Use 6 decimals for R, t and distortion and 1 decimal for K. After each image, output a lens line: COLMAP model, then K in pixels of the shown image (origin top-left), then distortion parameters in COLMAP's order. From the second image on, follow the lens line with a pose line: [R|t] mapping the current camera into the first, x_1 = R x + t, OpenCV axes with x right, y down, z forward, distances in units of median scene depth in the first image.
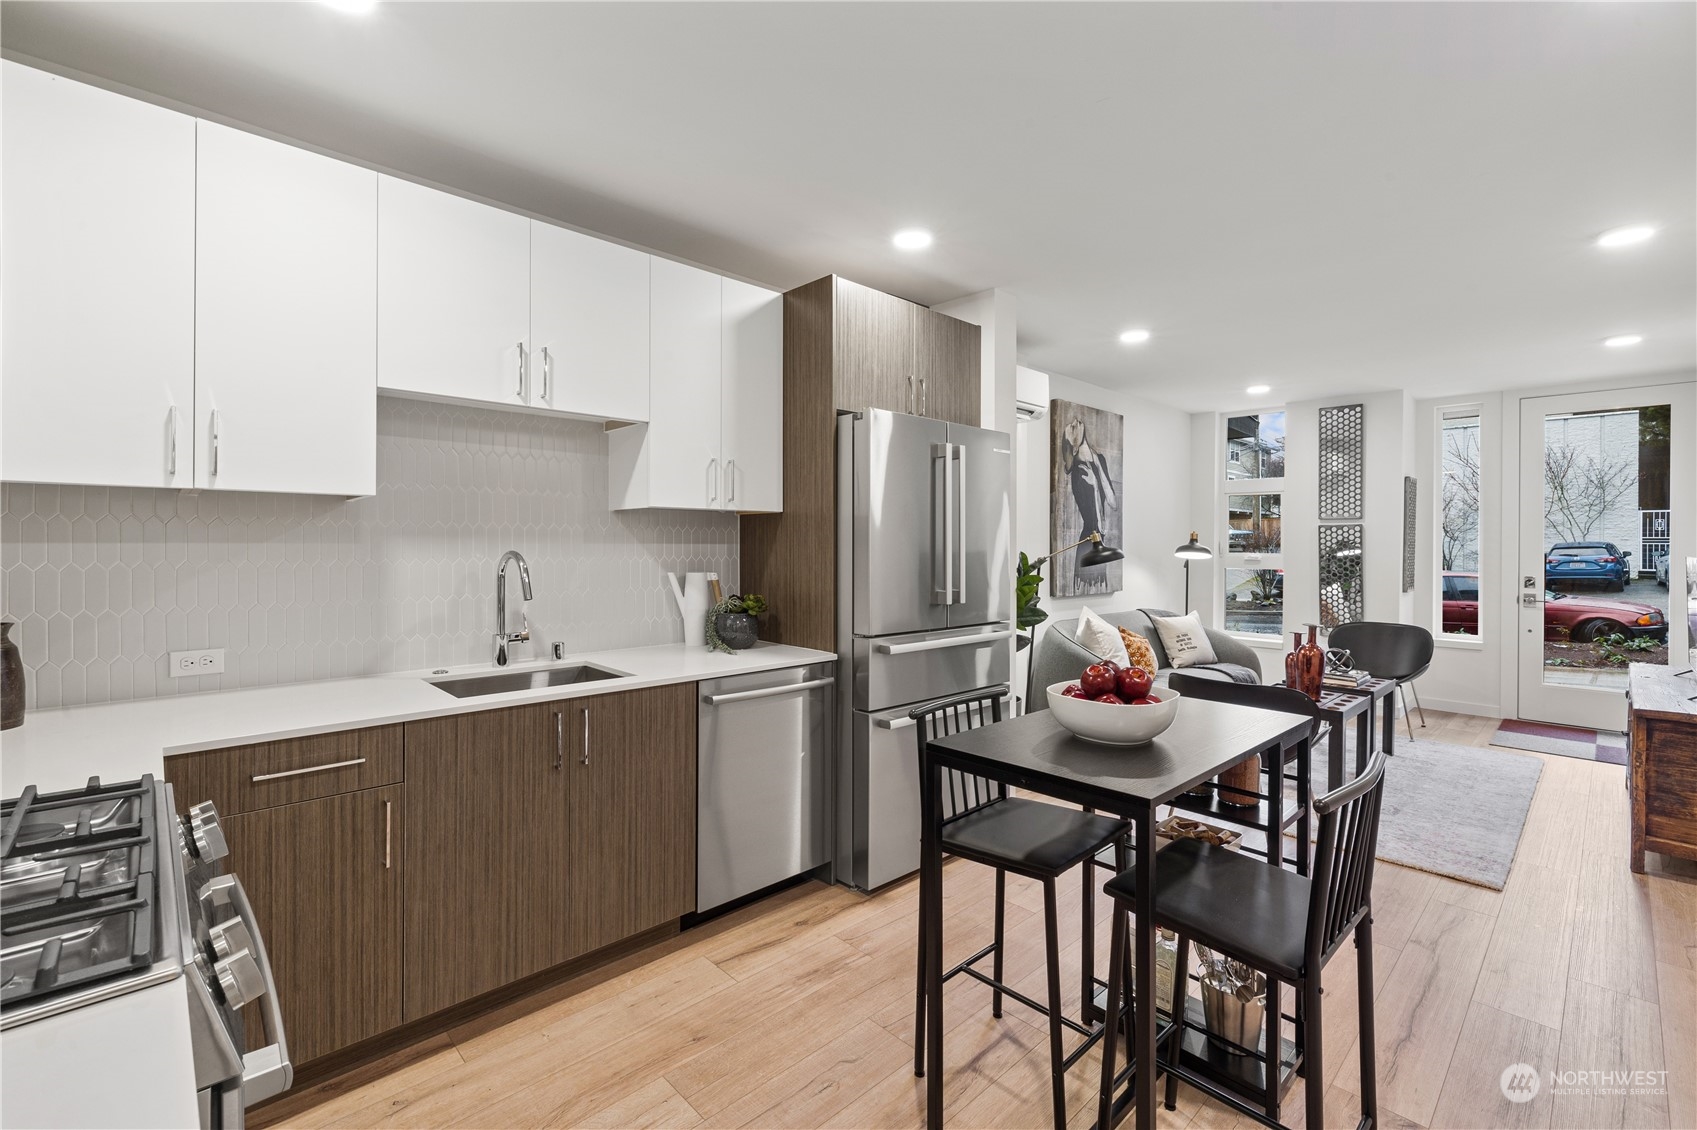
lens RADIAL K [[736.2, 0, 852.7], [0, 736.2, 551.9], [0, 0, 1]] dist [0.000694, -0.000346]
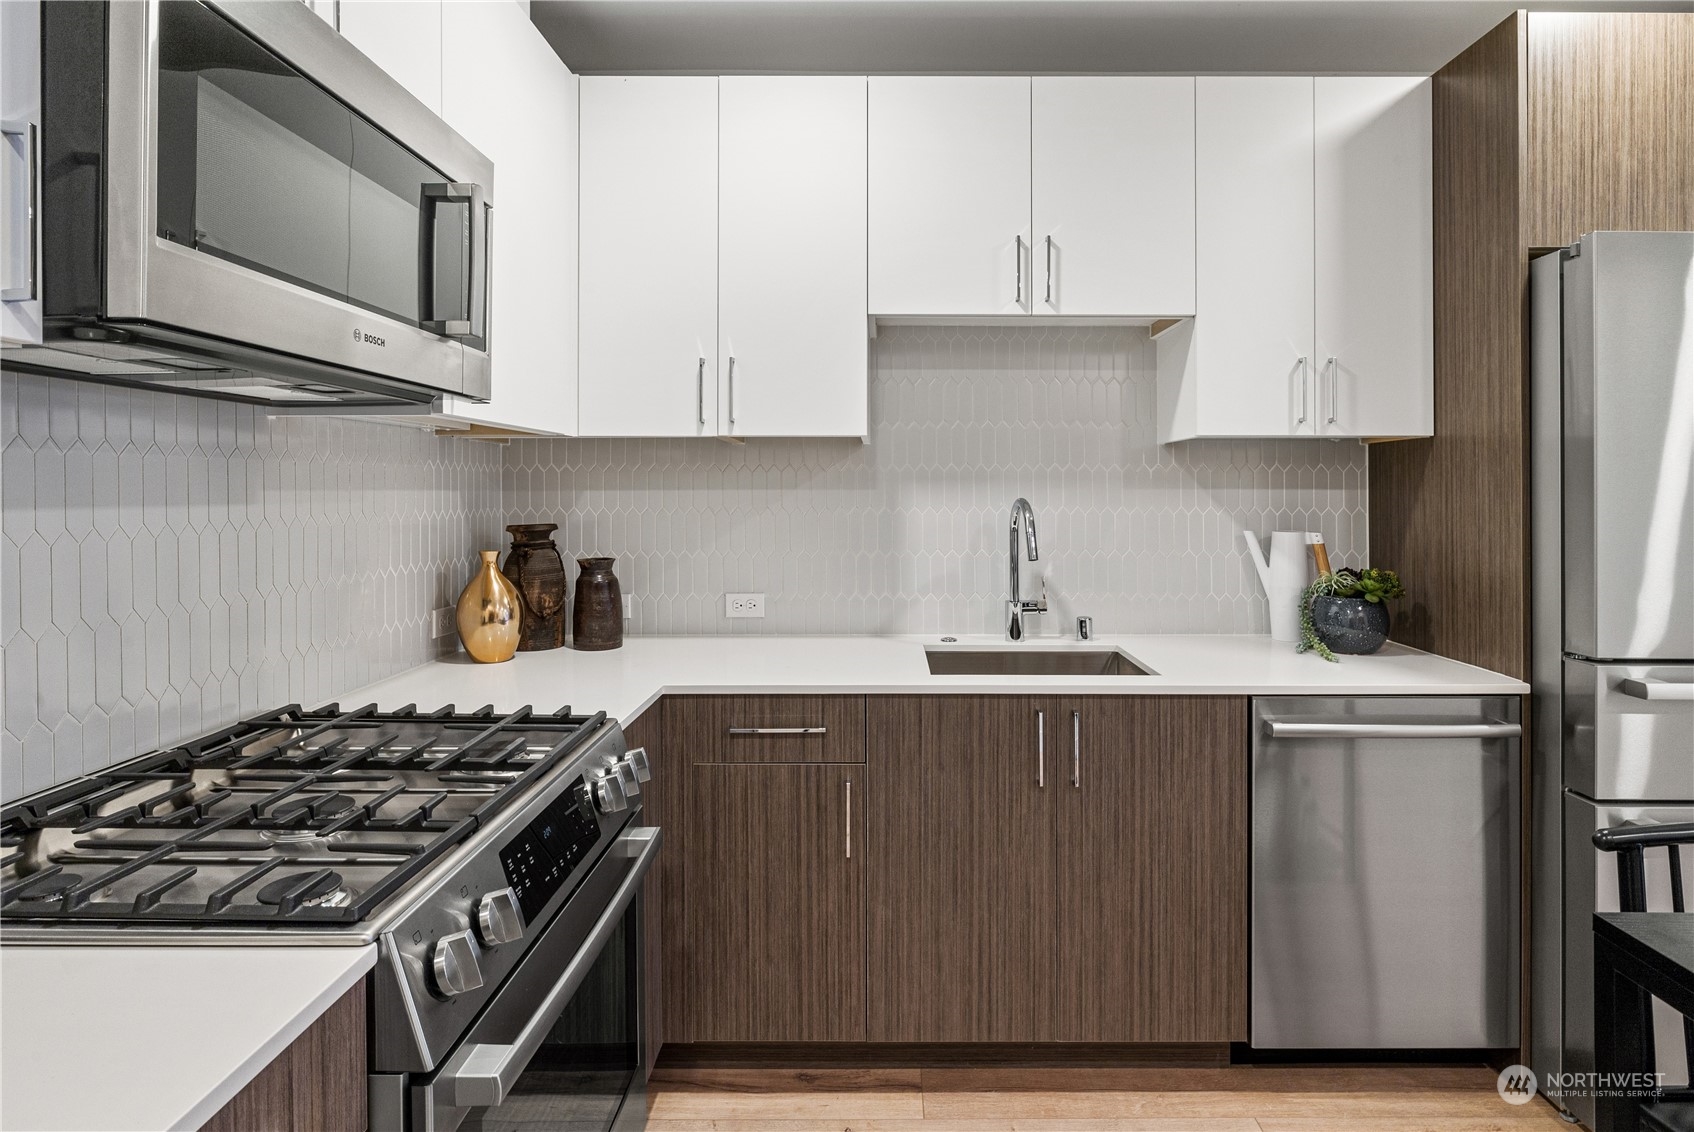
lens RADIAL K [[905.3, 0, 875.6], [0, 905.3, 495.7], [0, 0, 1]] dist [-0.003714, -0.000837]
pose [[0.724704, -0.000140, -0.689060, 0.107022], [-0.005021, 0.999972, -0.005483, 0.002054], [0.689042, 0.007433, 0.724683, 0.183778]]
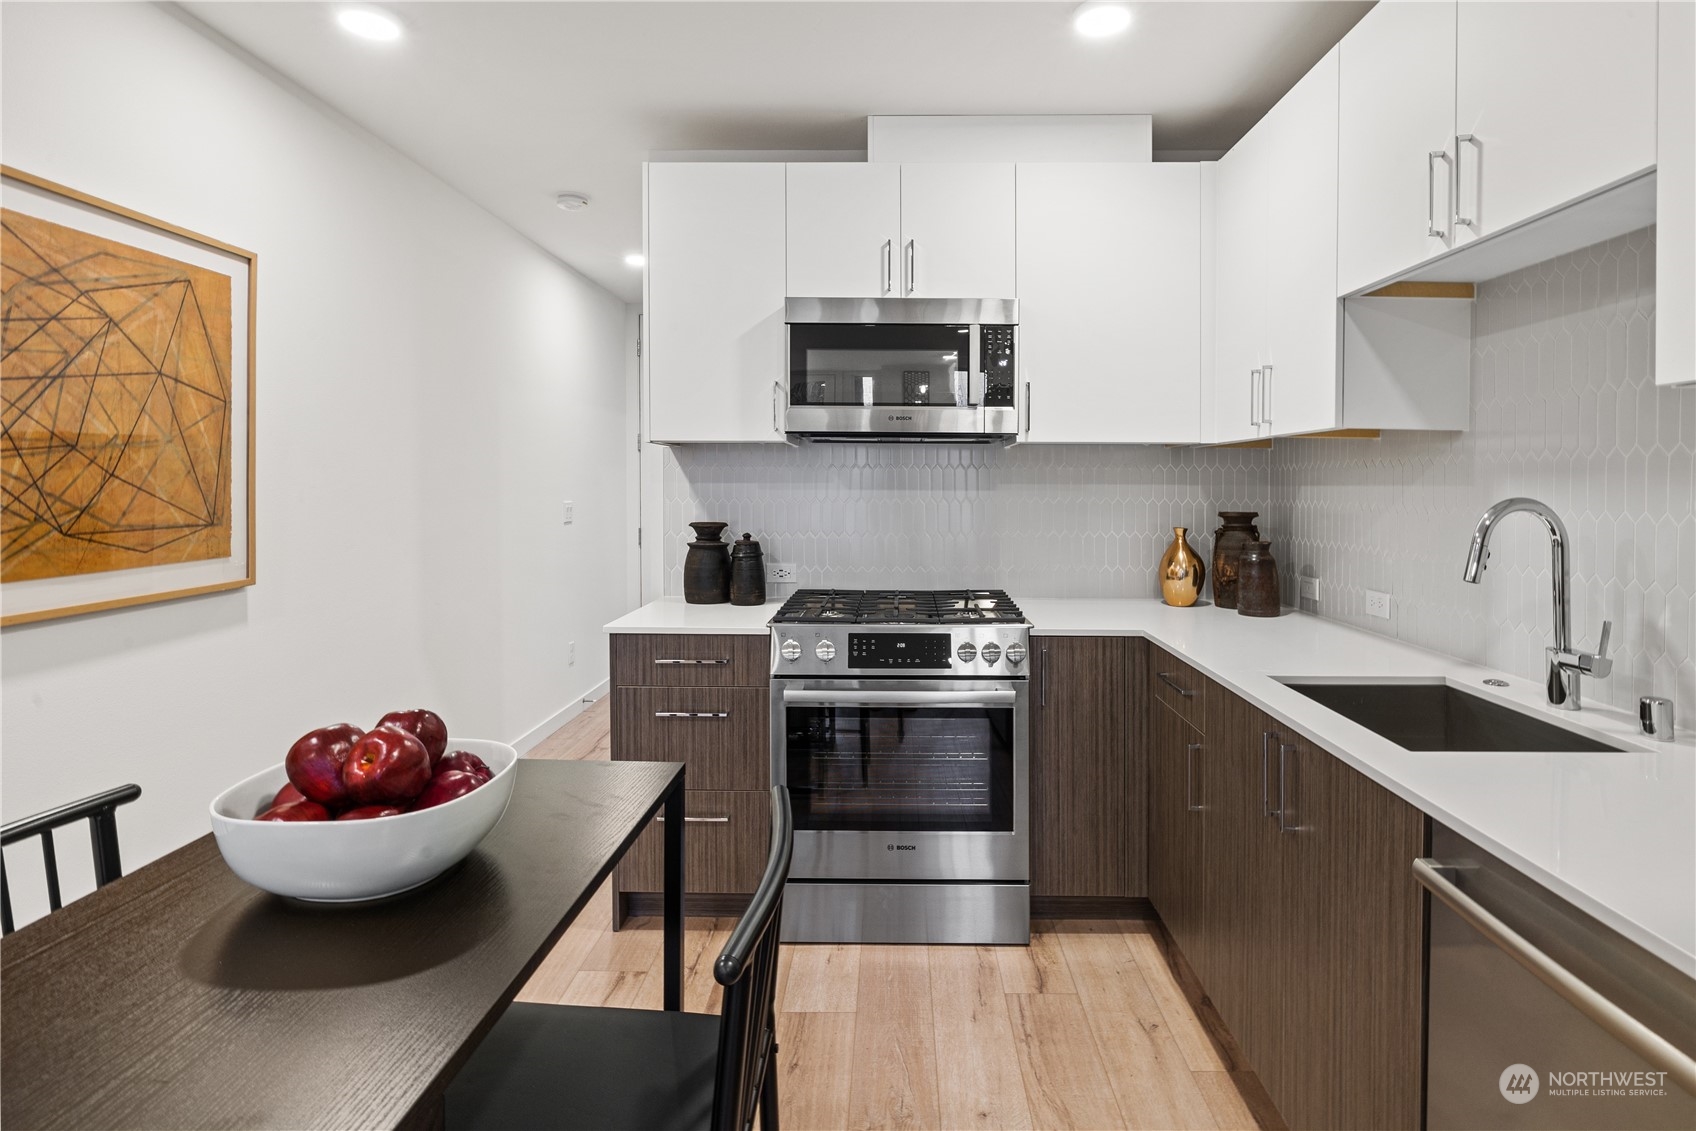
lens RADIAL K [[868.4, 0, 902.2], [0, 868.4, 486.5], [0, 0, 1]] dist [-0.021875, 0.000905]
pose [[-0.706677, -0.005006, -0.707519, 0.362037], [-0.014580, 0.999866, 0.007487, -0.008529], [0.707386, 0.015607, -0.706655, 1.183546]]
